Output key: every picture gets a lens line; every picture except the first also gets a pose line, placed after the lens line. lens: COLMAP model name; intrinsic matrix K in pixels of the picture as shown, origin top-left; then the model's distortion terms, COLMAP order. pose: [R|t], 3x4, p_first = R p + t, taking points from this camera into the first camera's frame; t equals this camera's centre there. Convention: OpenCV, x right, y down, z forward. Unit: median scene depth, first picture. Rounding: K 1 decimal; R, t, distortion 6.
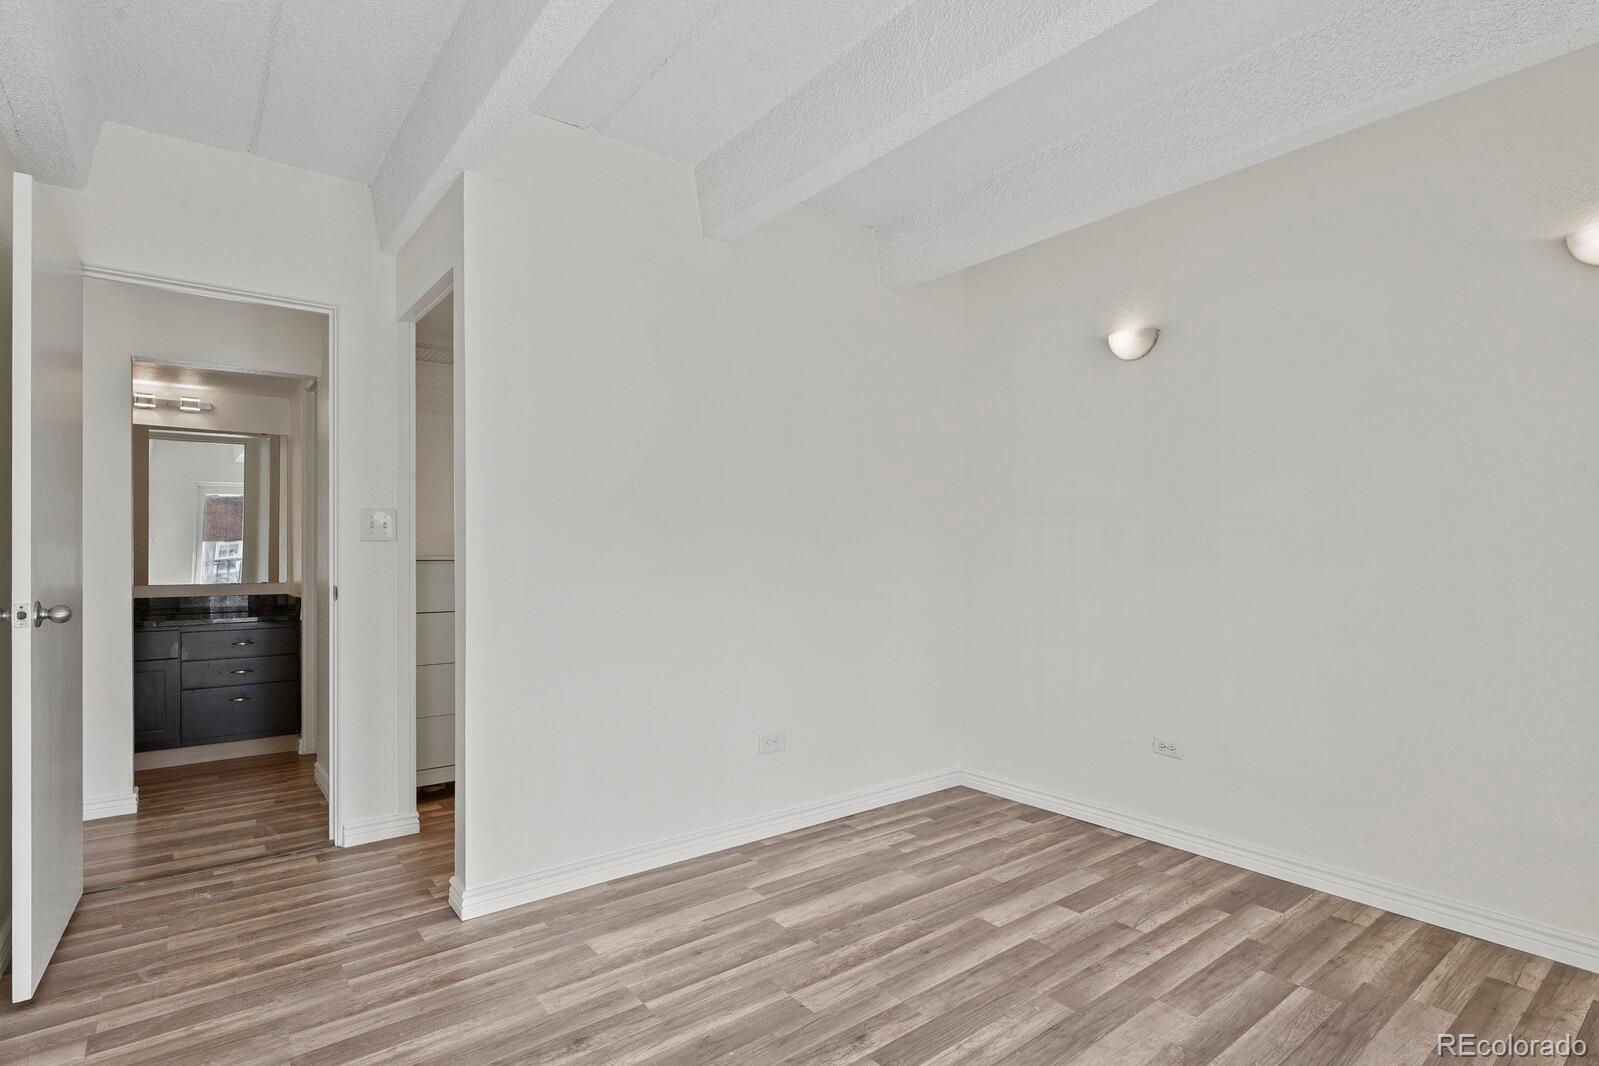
lens RADIAL K [[785.7, 0, 798.5], [0, 785.7, 537.1], [0, 0, 1]] dist [-0.001918, -0.001513]
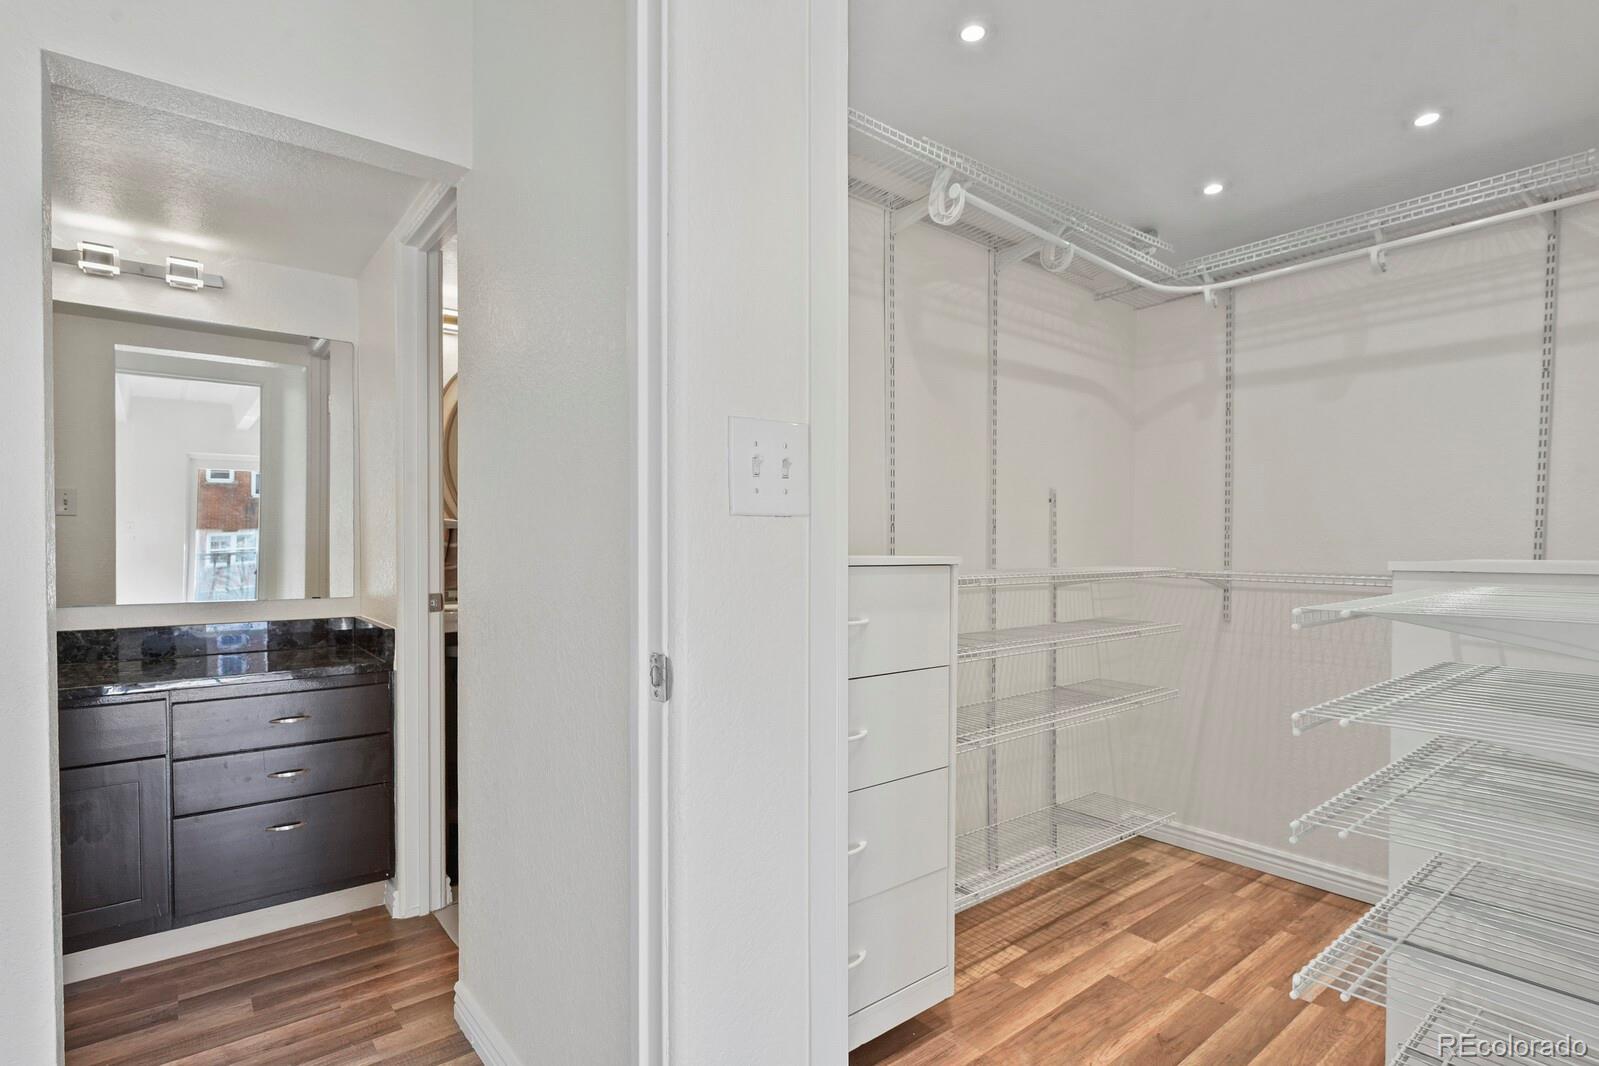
lens RADIAL K [[785.7, 0, 798.5], [0, 785.7, 537.1], [0, 0, 1]] dist [-0.001918, -0.001513]
pose [[0.999775, -0.012295, 0.017289, -0.080344], [0.012400, 0.999905, -0.005984, 0.004705], [-0.017214, 0.006198, 0.999833, 0.100066]]
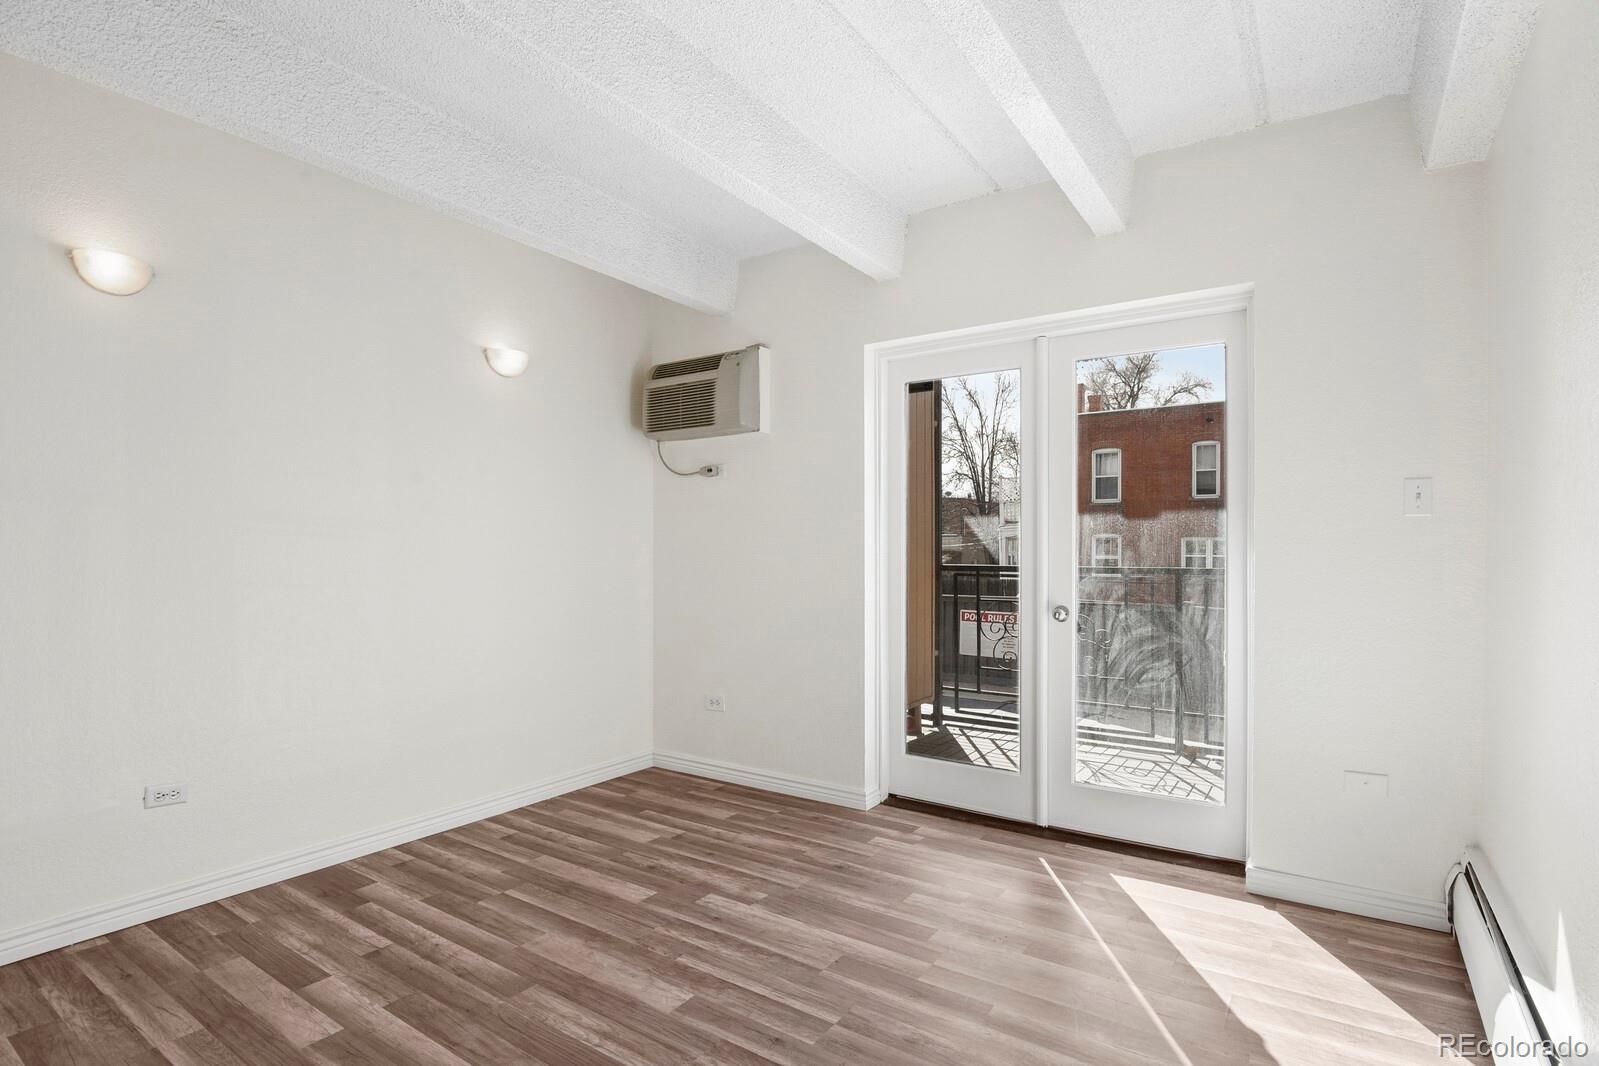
lens RADIAL K [[785.7, 0, 798.5], [0, 785.7, 537.1], [0, 0, 1]] dist [-0.001918, -0.001513]
pose [[-0.296232, 0.017927, 0.954948, -0.718327], [-0.023071, 0.999398, -0.025919, 0.014514], [-0.954837, -0.029710, -0.295640, 0.910252]]
